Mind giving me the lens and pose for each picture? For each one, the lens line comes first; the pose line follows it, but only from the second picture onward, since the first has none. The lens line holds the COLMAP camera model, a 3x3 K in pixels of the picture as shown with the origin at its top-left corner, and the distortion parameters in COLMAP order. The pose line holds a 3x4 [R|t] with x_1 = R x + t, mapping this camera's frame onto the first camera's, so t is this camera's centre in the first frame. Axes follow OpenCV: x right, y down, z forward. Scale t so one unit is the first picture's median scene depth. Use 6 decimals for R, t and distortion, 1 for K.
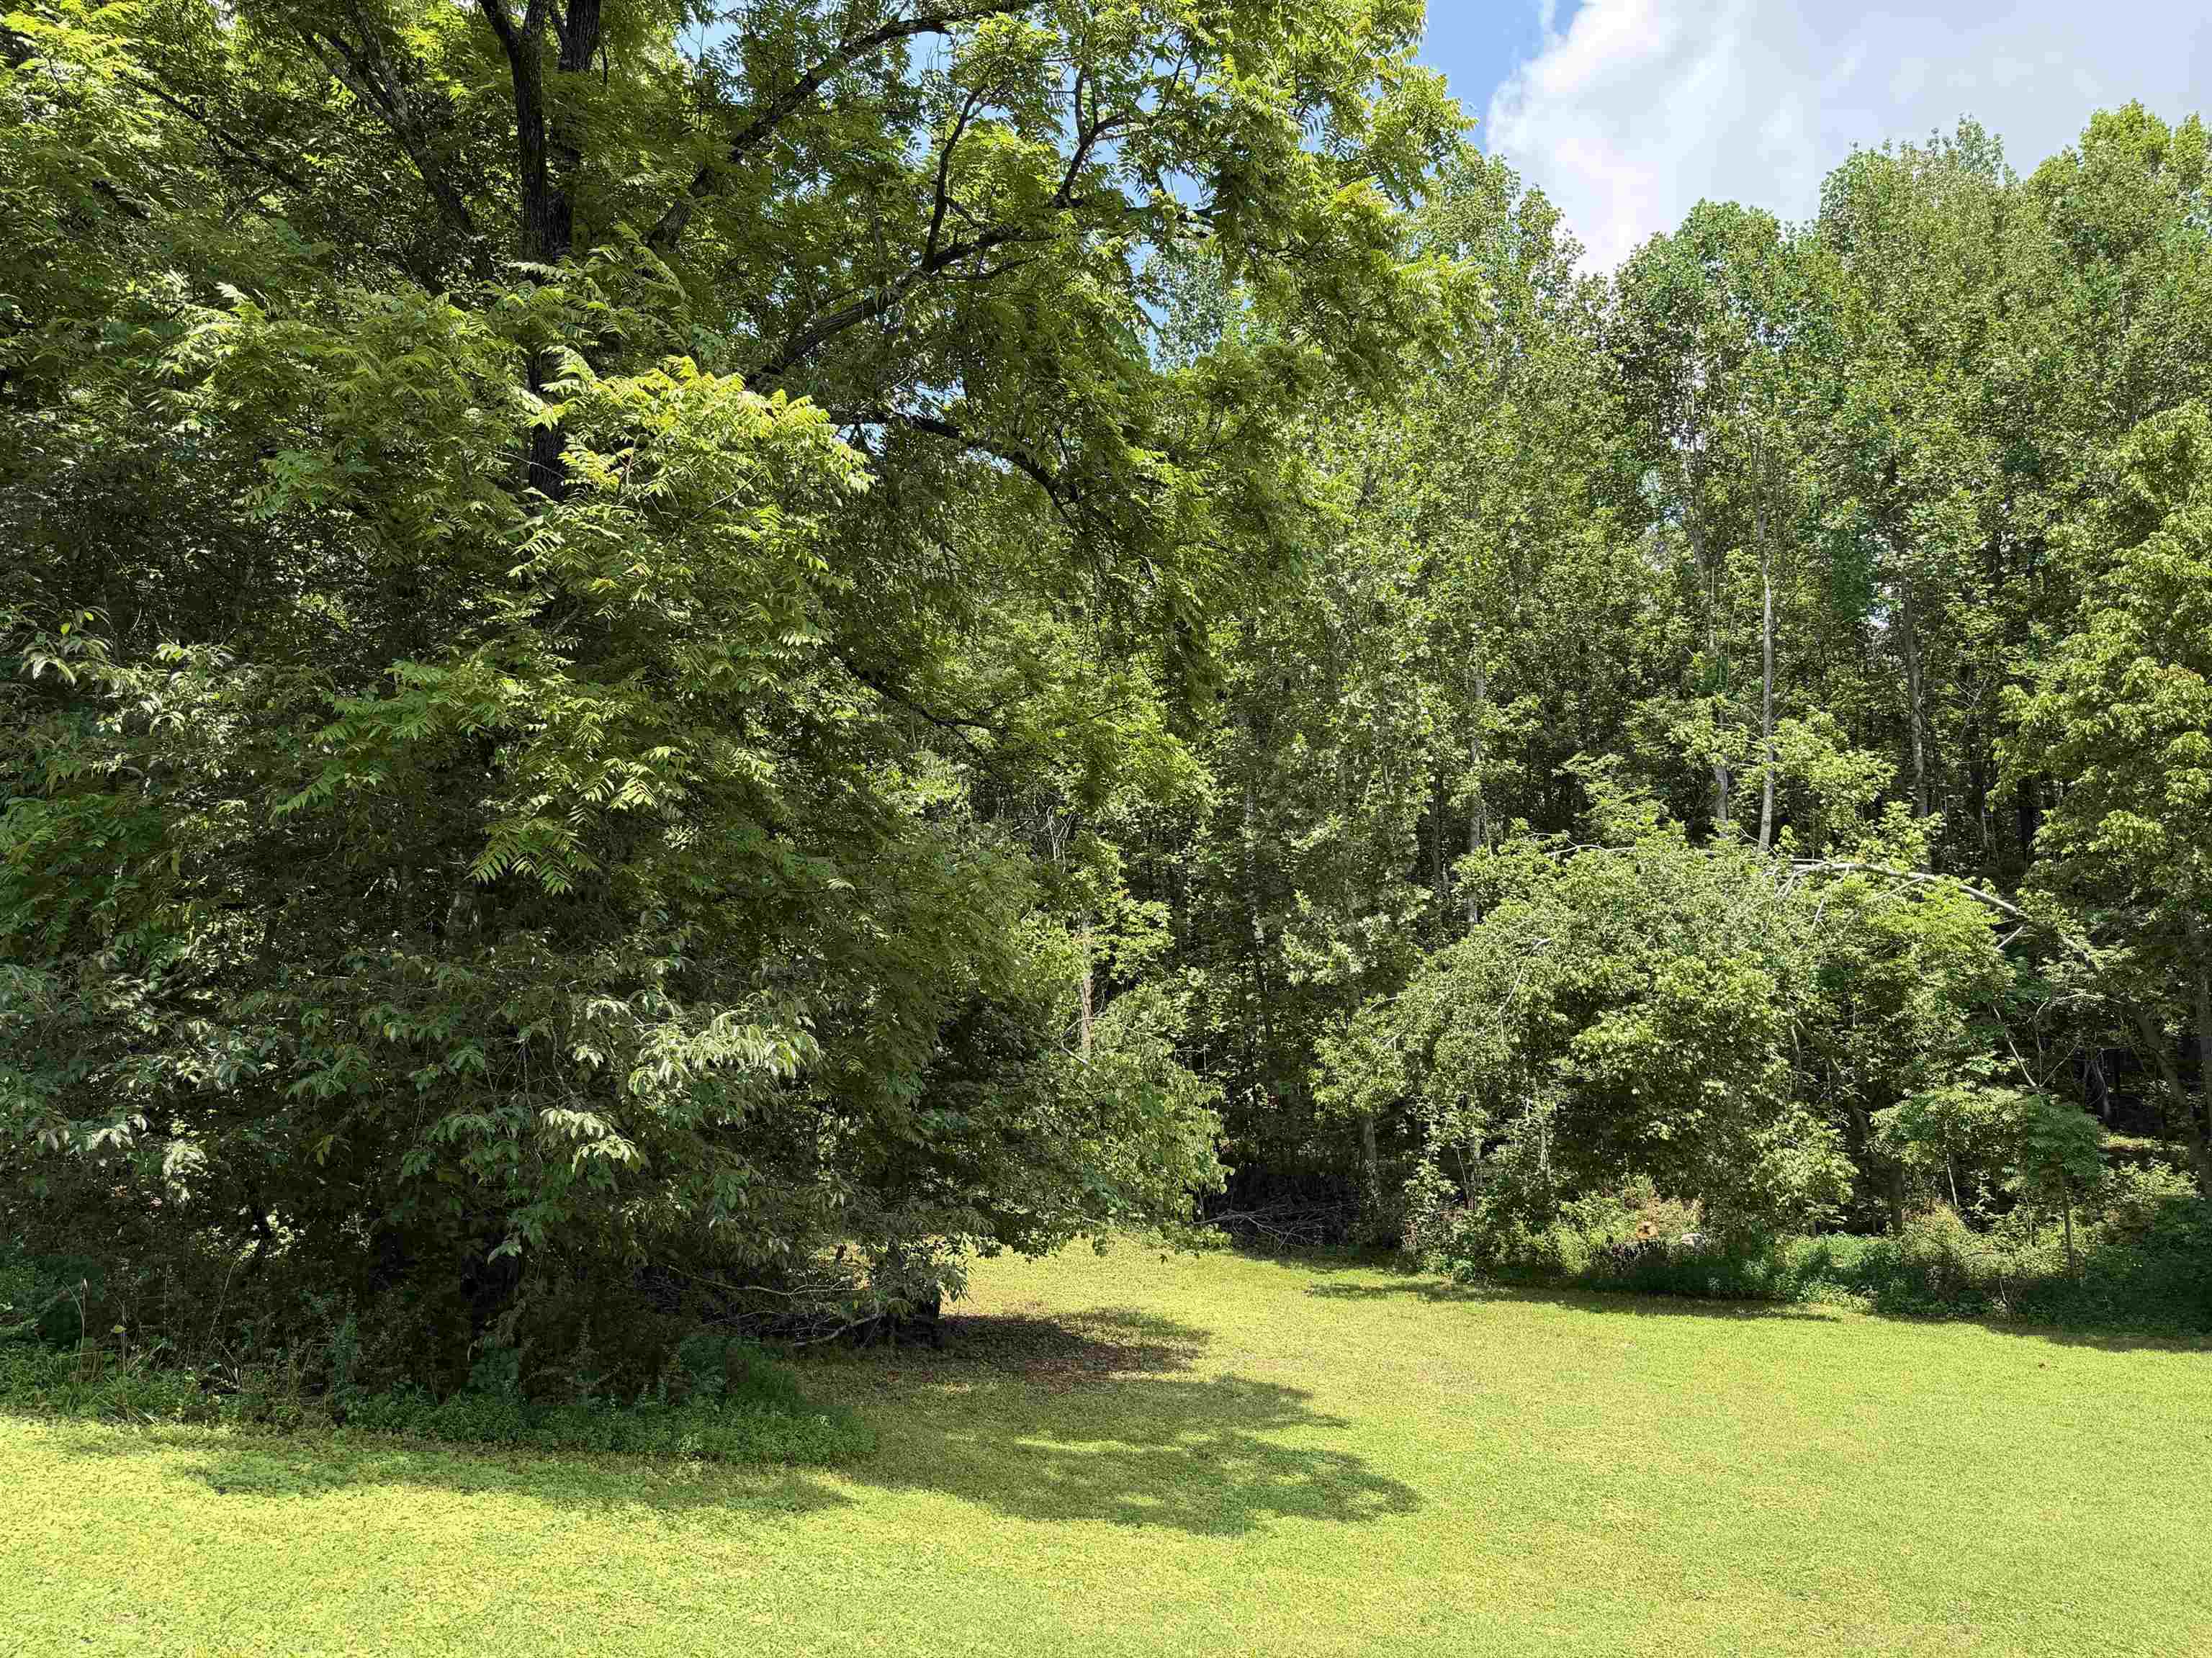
lens RADIAL K [[1555.4, 0, 1109.3], [0, 1555.4, 834.8], [0, 0, 1]] dist [0.063738, -0.081306]
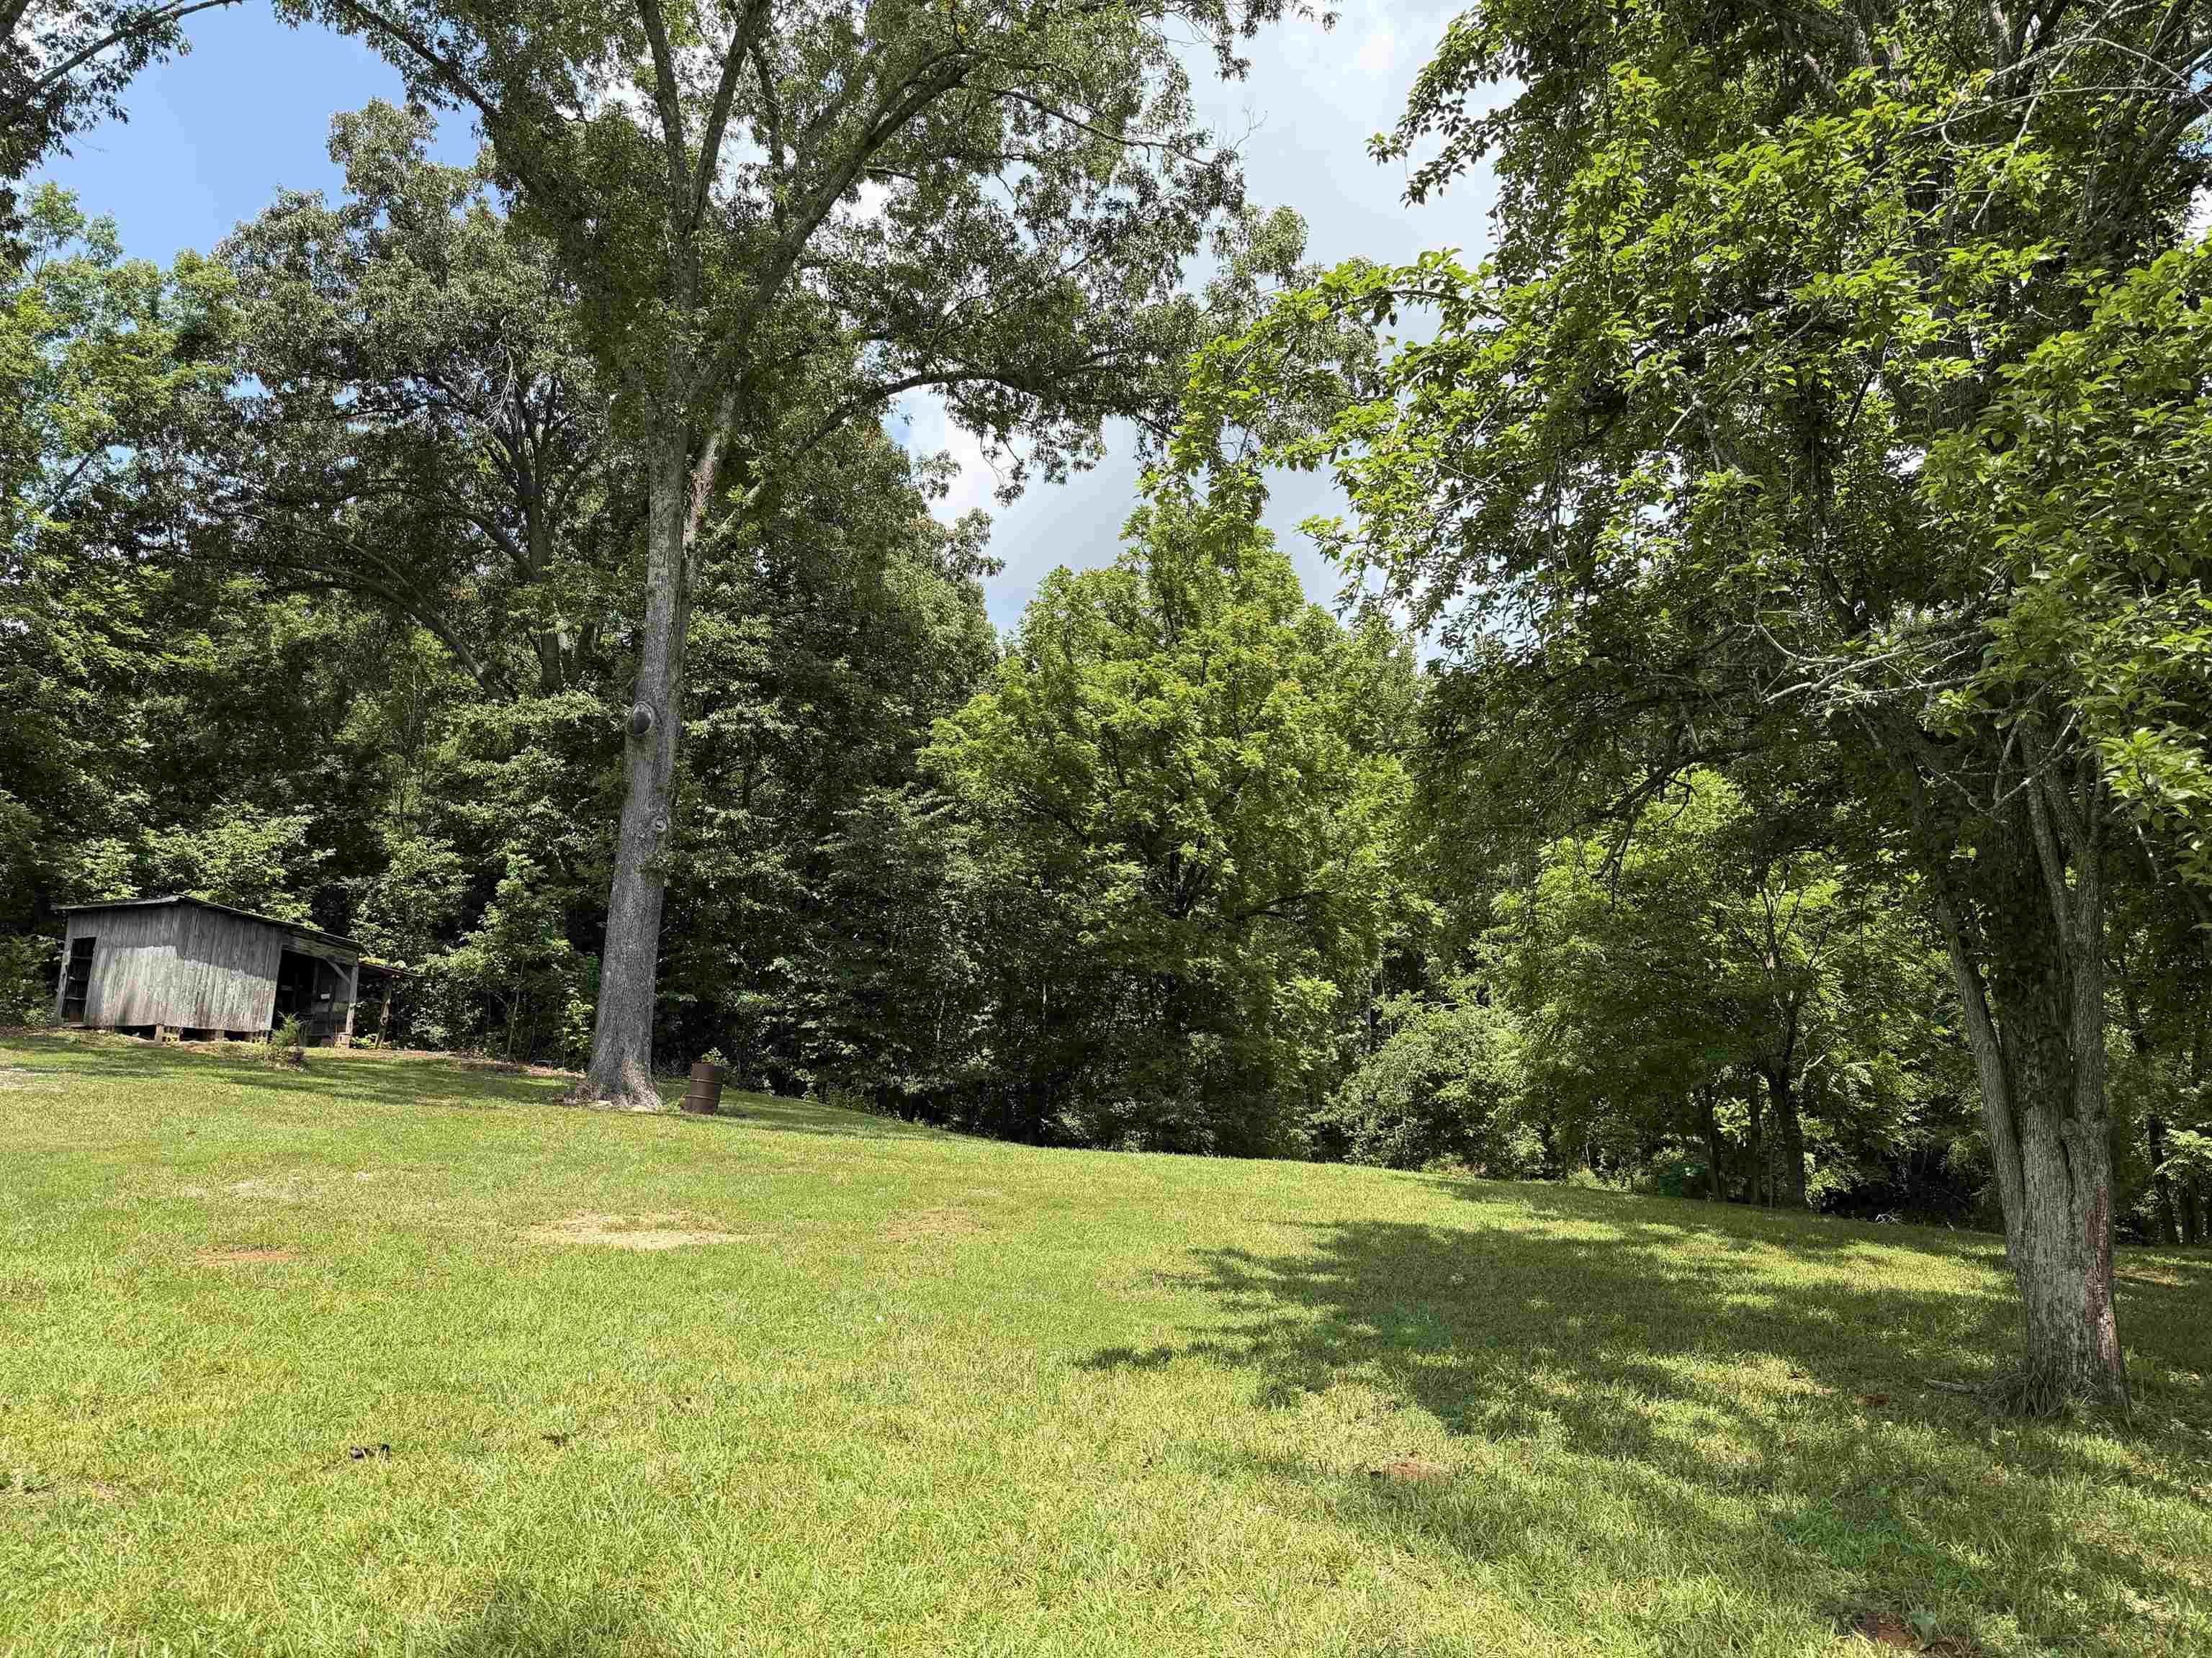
lens RADIAL K [[1555.4, 0, 1100.8], [0, 1555.4, 819.6], [0, 0, 1]] dist [0.063738, -0.081306]
pose [[0.990437, 0.030160, 0.134628, -0.519198], [-0.027751, 0.999420, -0.019736, -0.217209], [-0.135145, 0.015811, 0.990700, -1.248572]]
